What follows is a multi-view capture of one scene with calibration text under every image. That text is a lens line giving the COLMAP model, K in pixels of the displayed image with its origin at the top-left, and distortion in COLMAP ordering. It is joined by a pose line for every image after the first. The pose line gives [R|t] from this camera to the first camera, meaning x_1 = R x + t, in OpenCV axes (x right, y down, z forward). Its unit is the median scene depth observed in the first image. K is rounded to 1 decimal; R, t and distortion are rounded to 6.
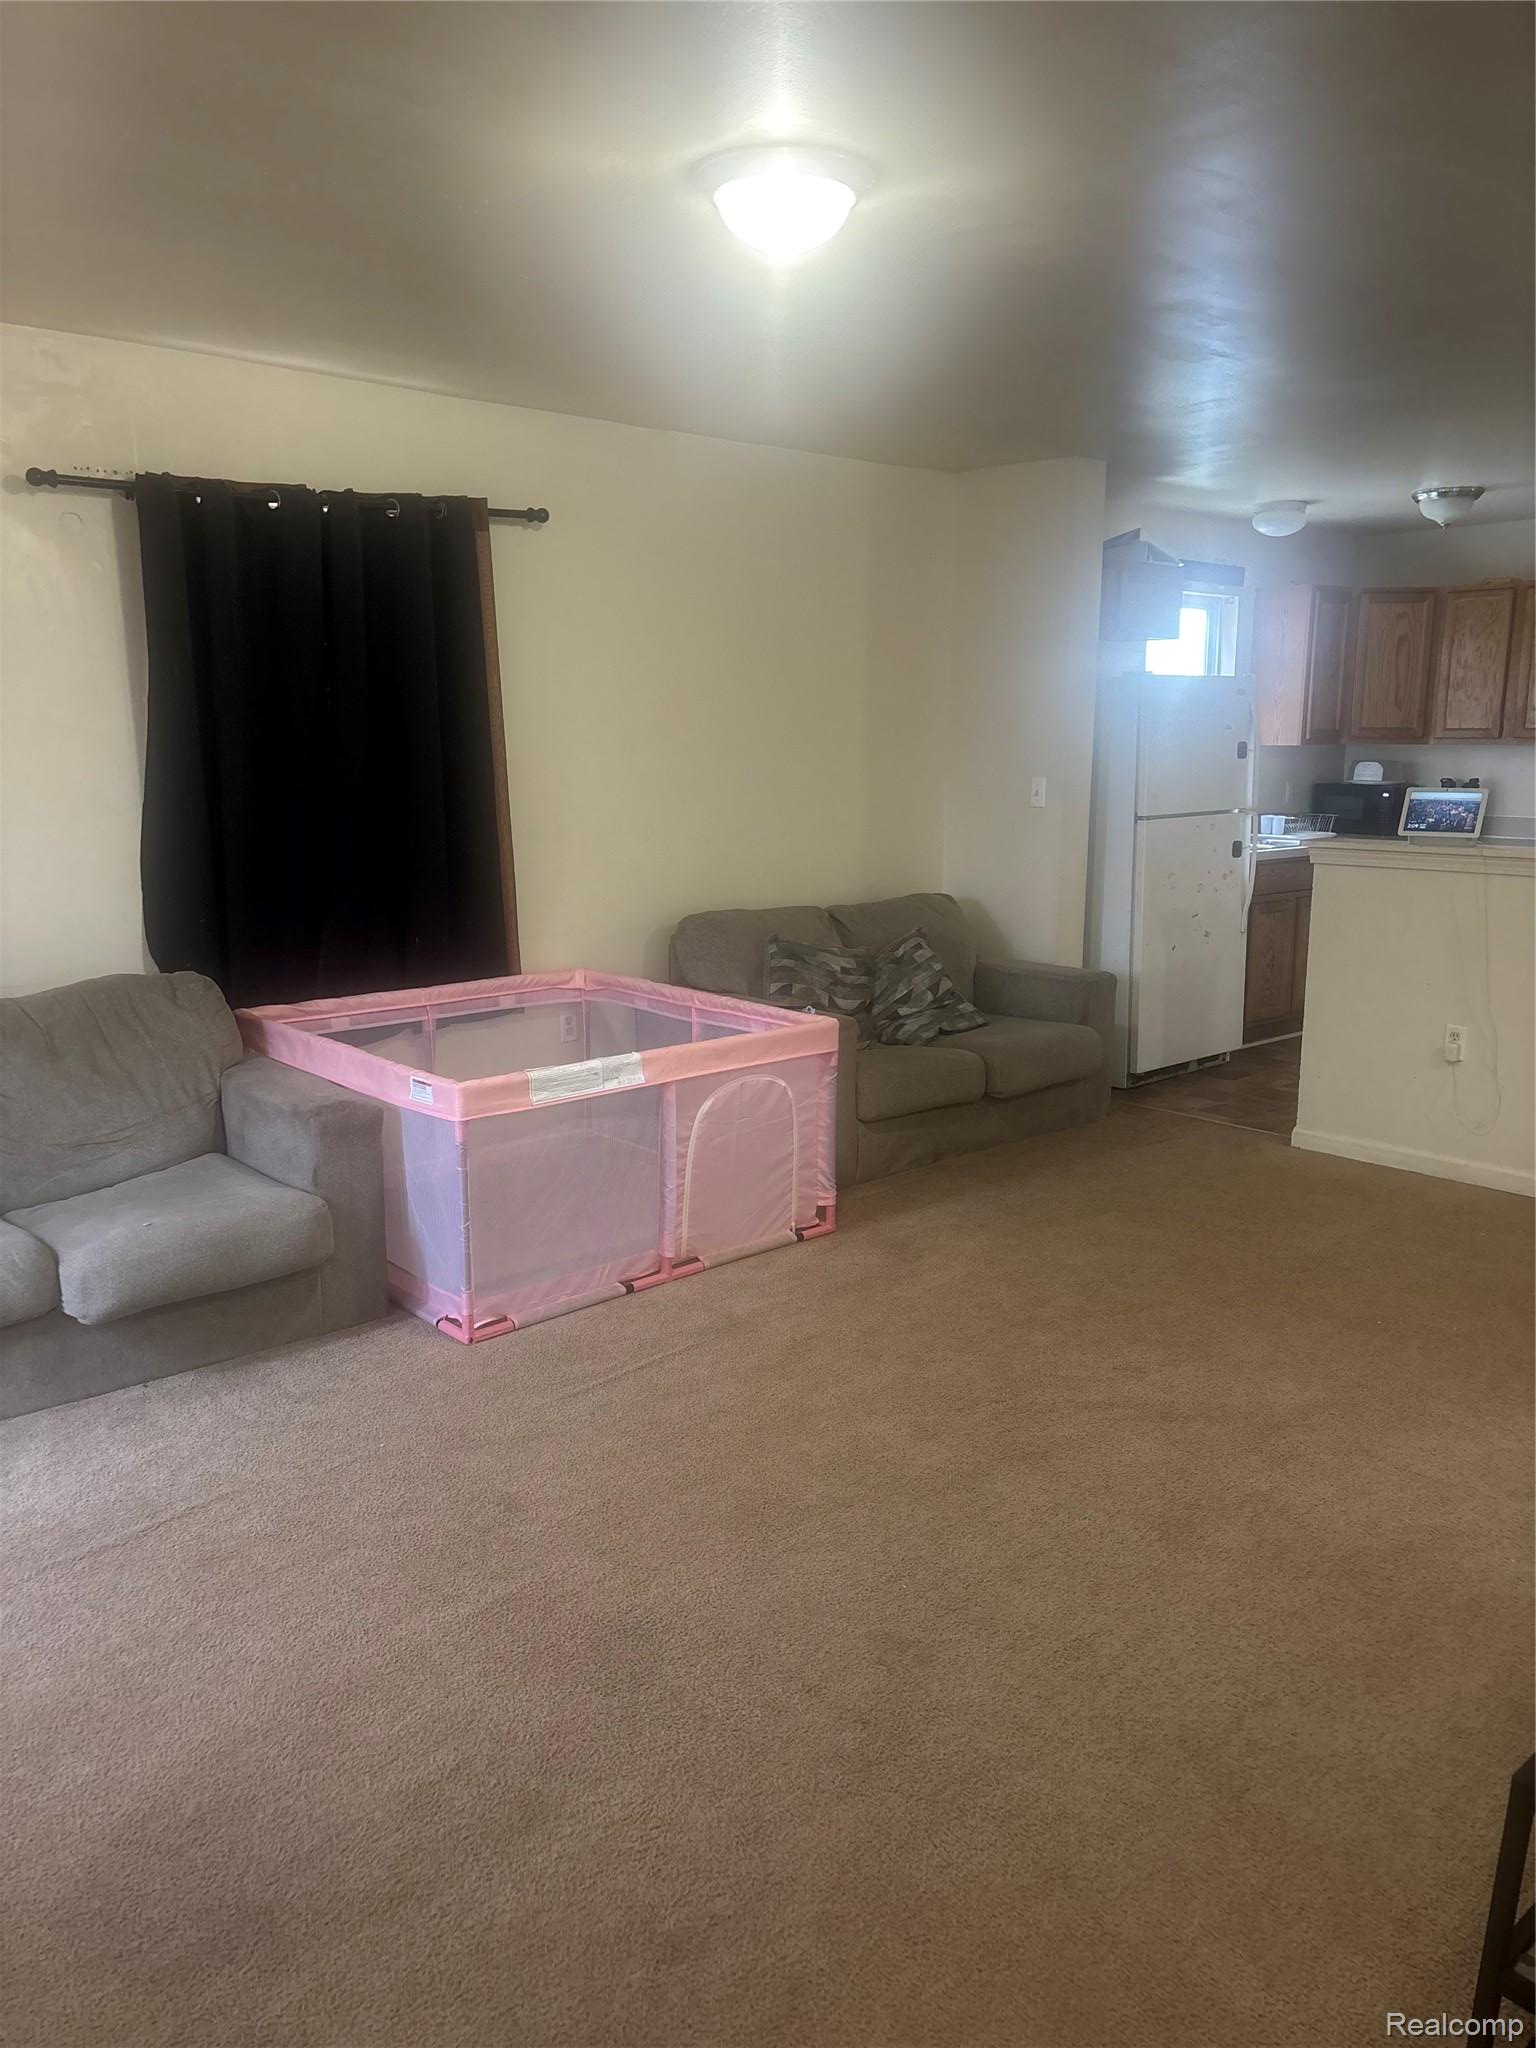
lens RADIAL K [[1537.2, 0, 758.9], [0, 1537.2, 1037.6], [0, 0, 1]] dist [0.046845, -0.044309]
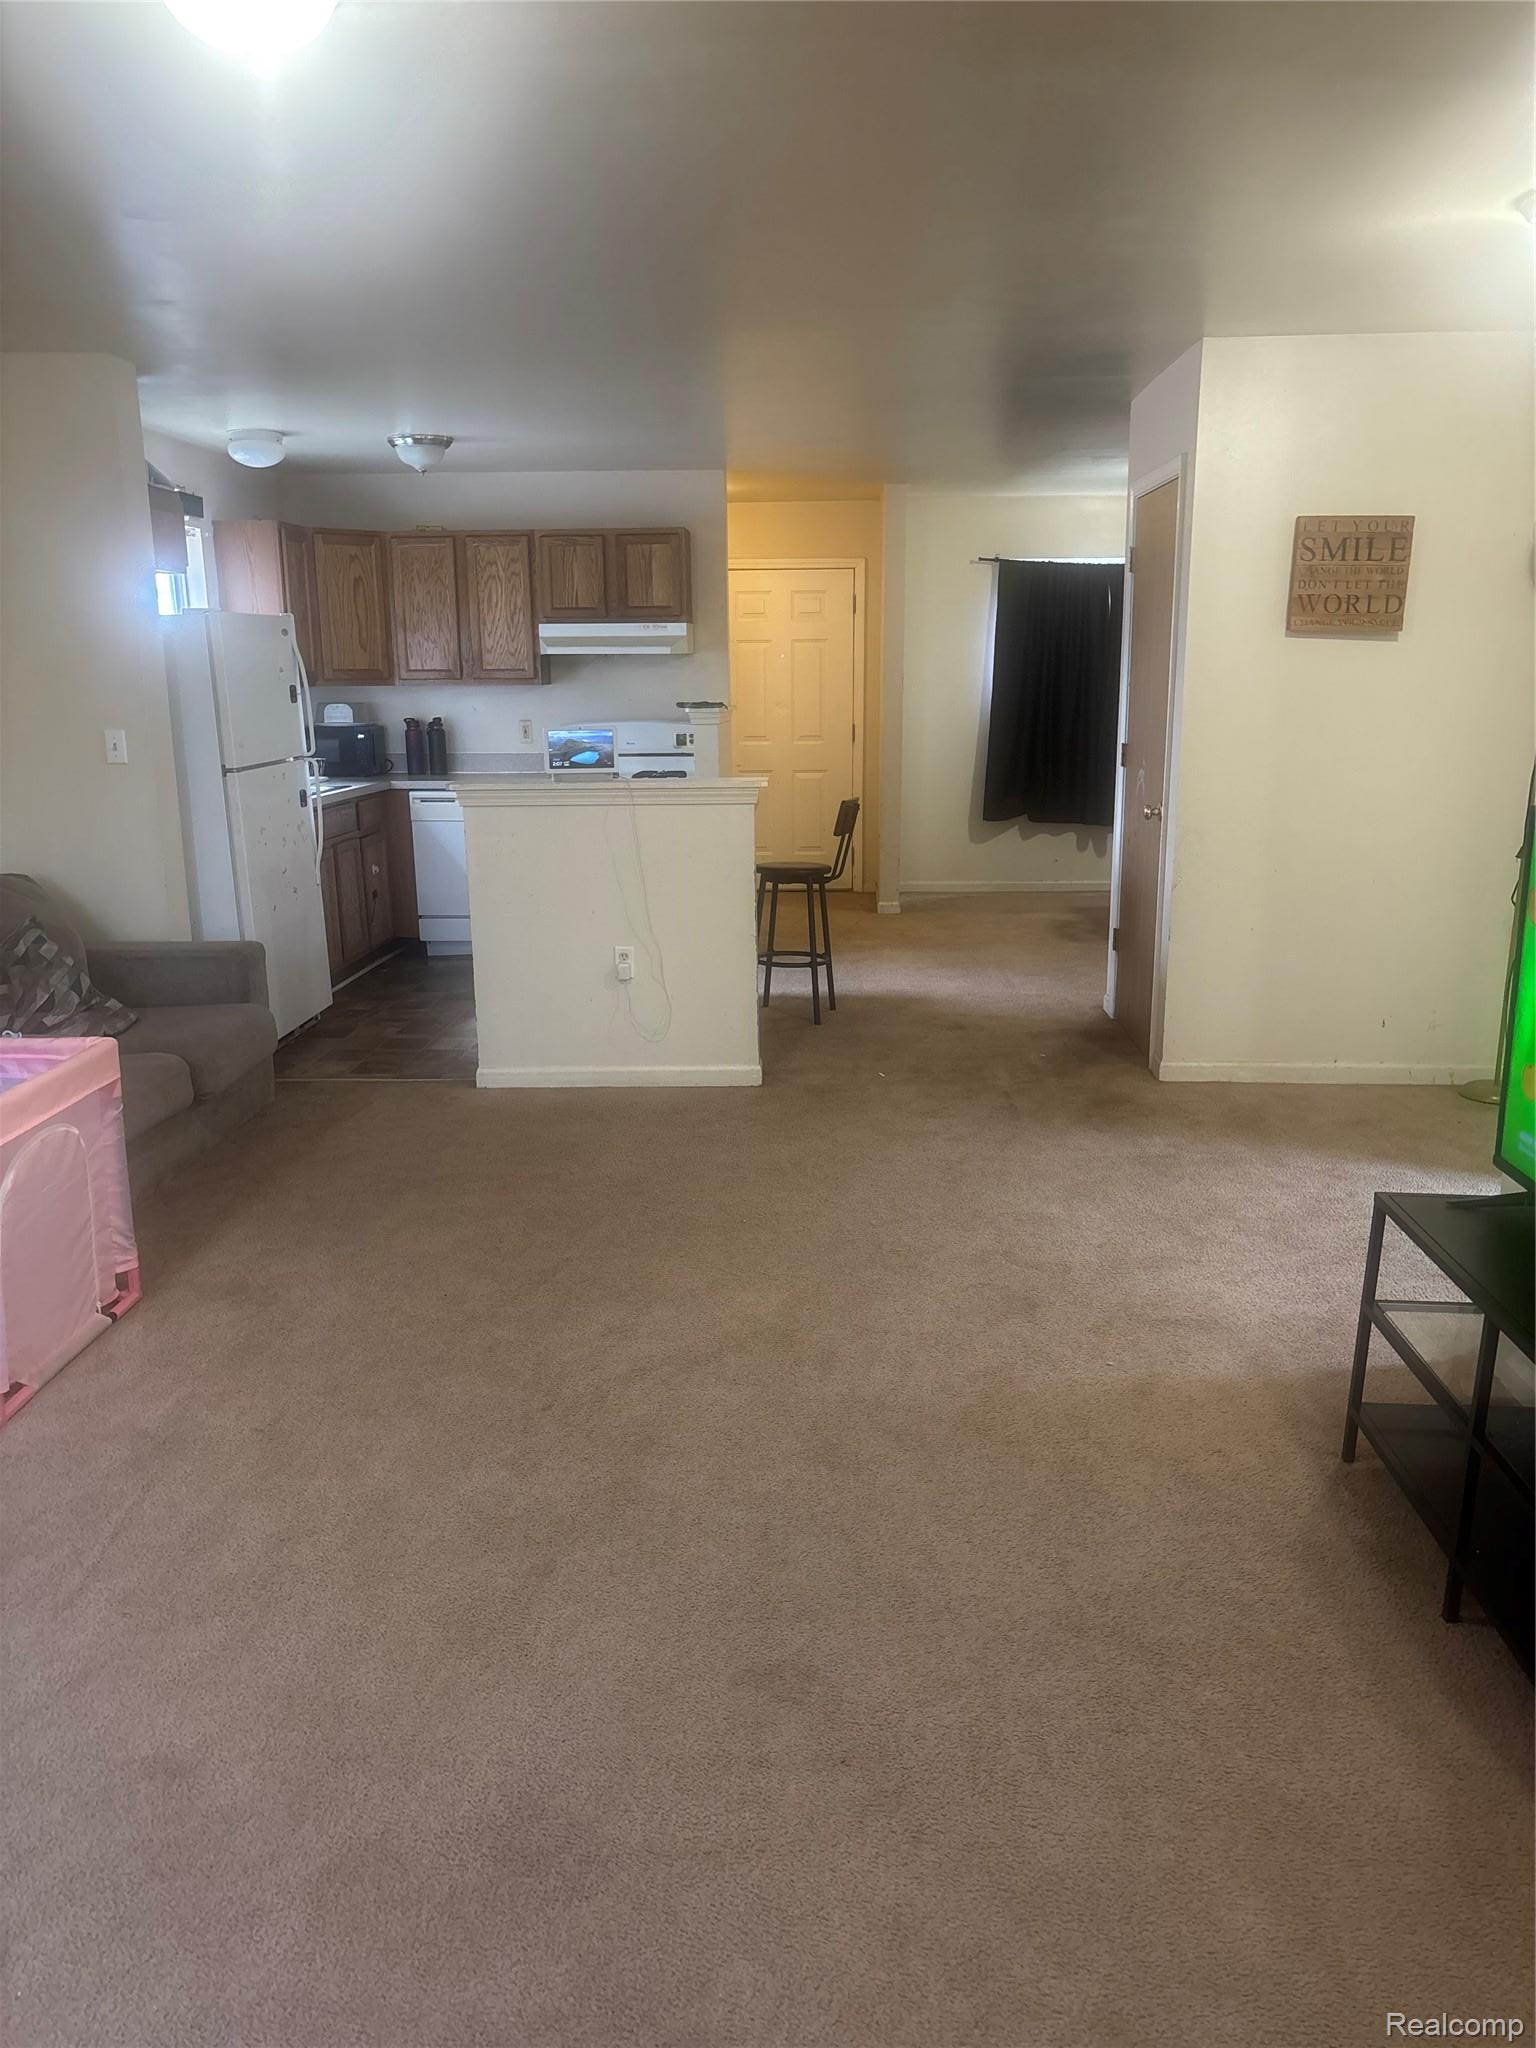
lens RADIAL K [[1537.2, 0, 782.1], [0, 1537.2, 1026.4], [0, 0, 1]] dist [0.046845, -0.044309]
pose [[0.689197, -0.171641, 0.703951, -0.211741], [0.150239, 0.984275, 0.092901, -0.031521], [-0.708827, 0.041734, 0.704147, 0.143342]]
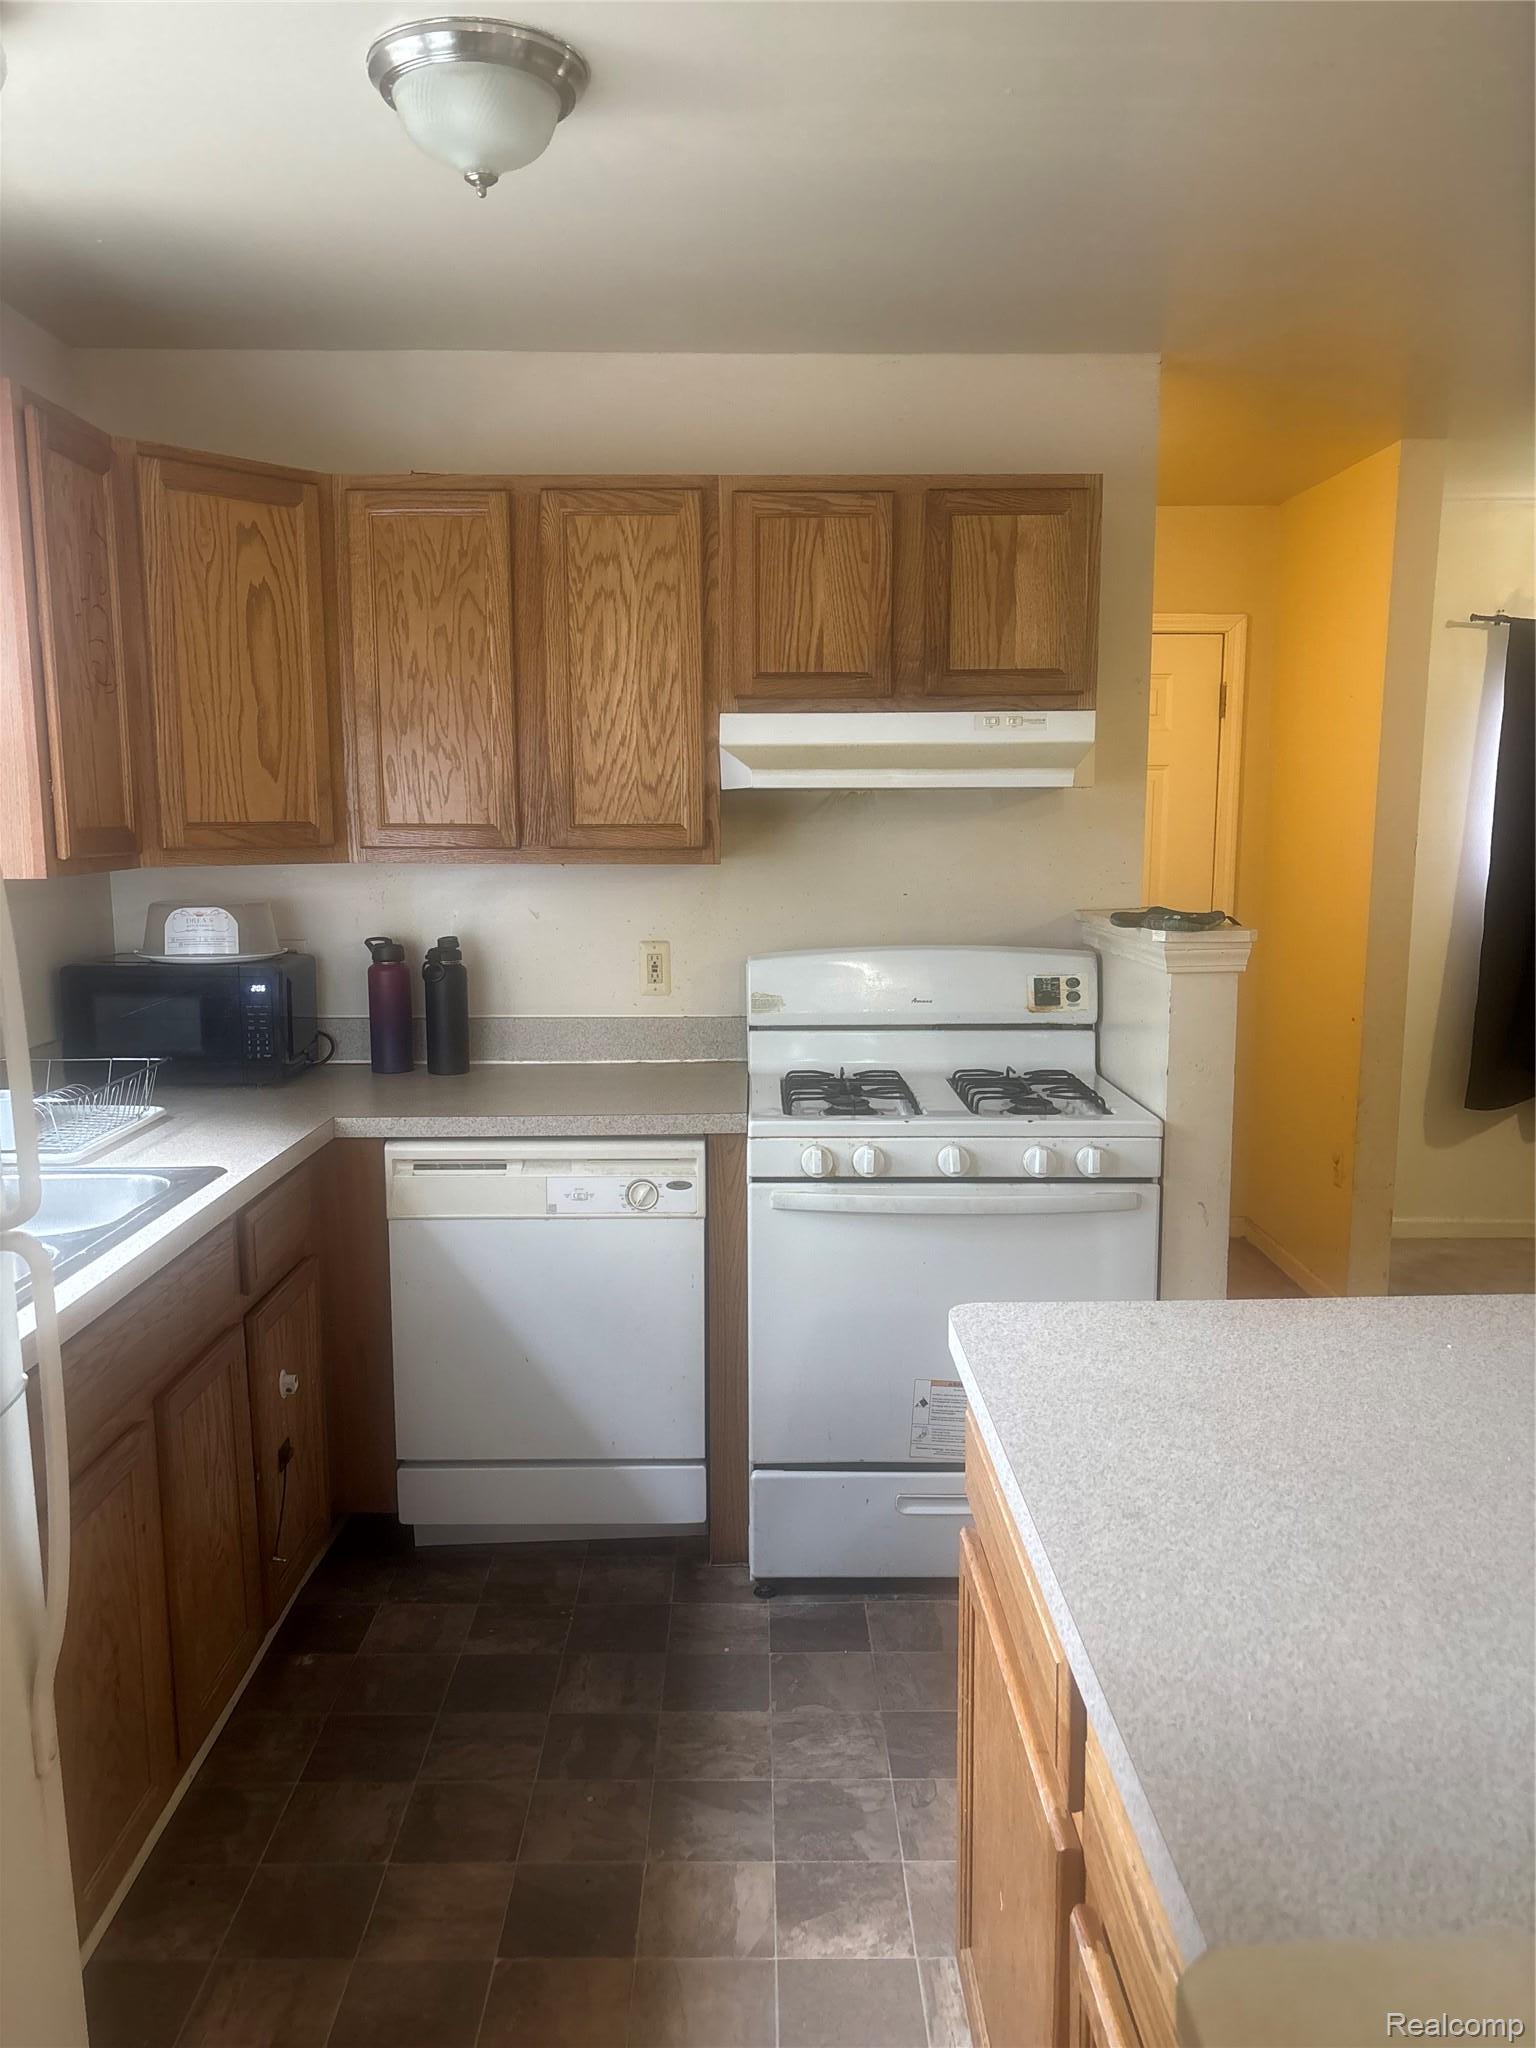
lens RADIAL K [[1537.2, 0, 780.3], [0, 1537.2, 1036.4], [0, 0, 1]] dist [0.046845, -0.044309]
pose [[0.647649, -0.112506, 0.753586, 0.269714], [0.151087, 0.988362, 0.017710, -0.186000], [-0.746809, 0.102387, 0.657110, 0.905650]]
